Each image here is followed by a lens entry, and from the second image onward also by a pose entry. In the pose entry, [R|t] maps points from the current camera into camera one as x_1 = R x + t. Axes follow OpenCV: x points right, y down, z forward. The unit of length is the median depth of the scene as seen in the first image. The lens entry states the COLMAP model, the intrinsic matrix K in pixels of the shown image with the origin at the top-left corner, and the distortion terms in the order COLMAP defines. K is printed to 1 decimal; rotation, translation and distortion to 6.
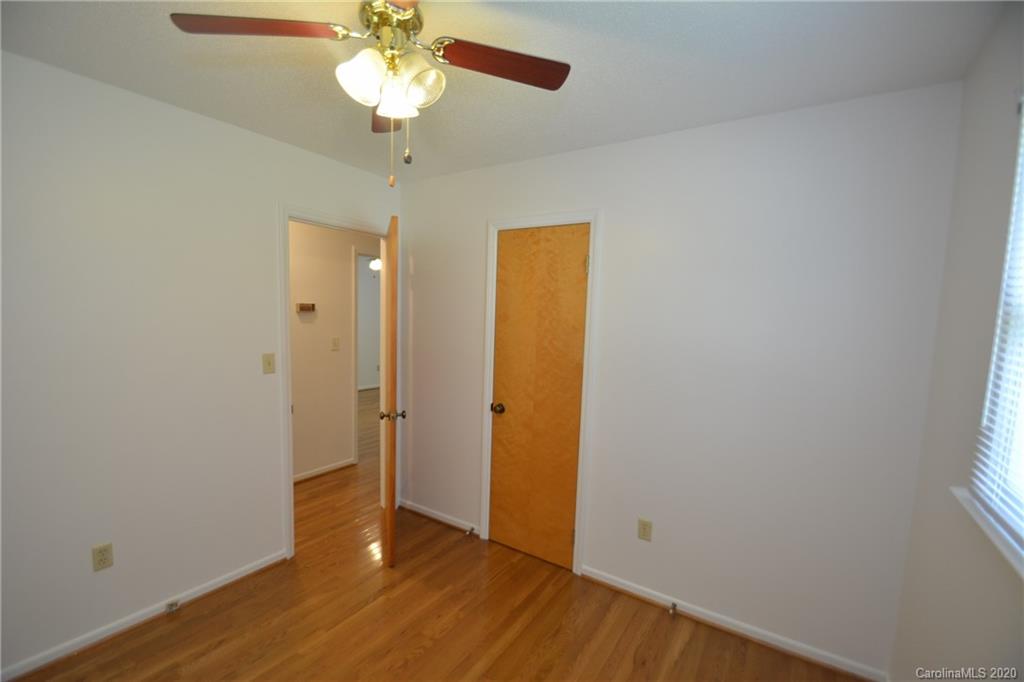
lens RADIAL K [[448.8, 0, 503.5], [0, 448.8, 359.6], [0, 0, 1]] dist [0.020510, -0.023896]
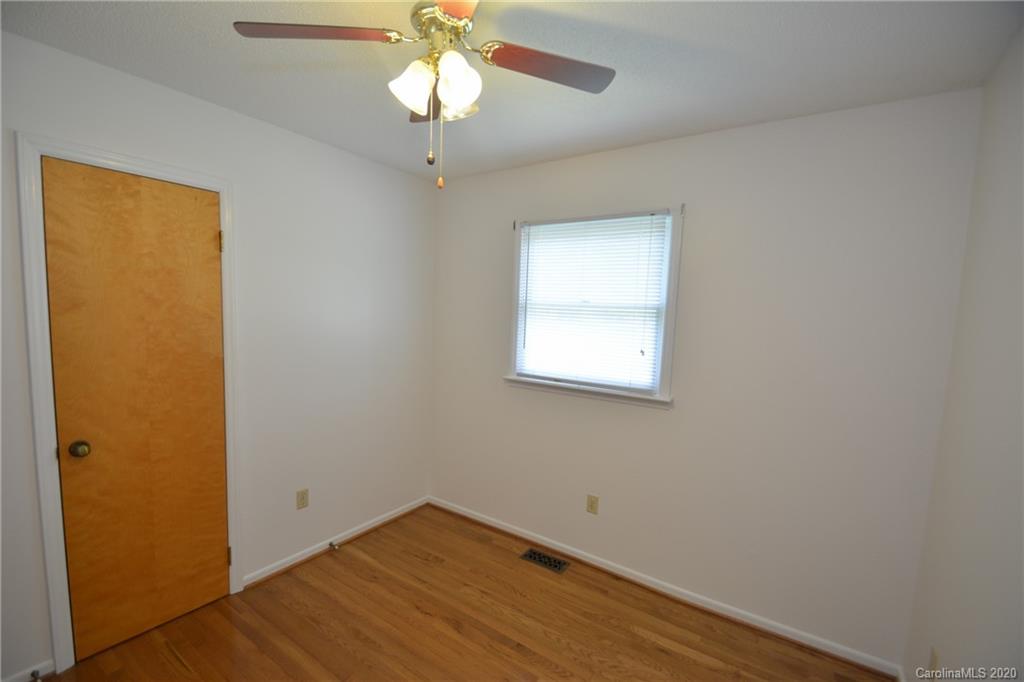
lens RADIAL K [[448.8, 0, 503.5], [0, 448.8, 359.6], [0, 0, 1]] dist [0.020510, -0.023896]
pose [[0.011329, -0.136251, 0.990610, -0.700672], [0.066464, 0.988585, 0.135212, -0.069088], [-0.997724, 0.064308, 0.020256, 0.460597]]
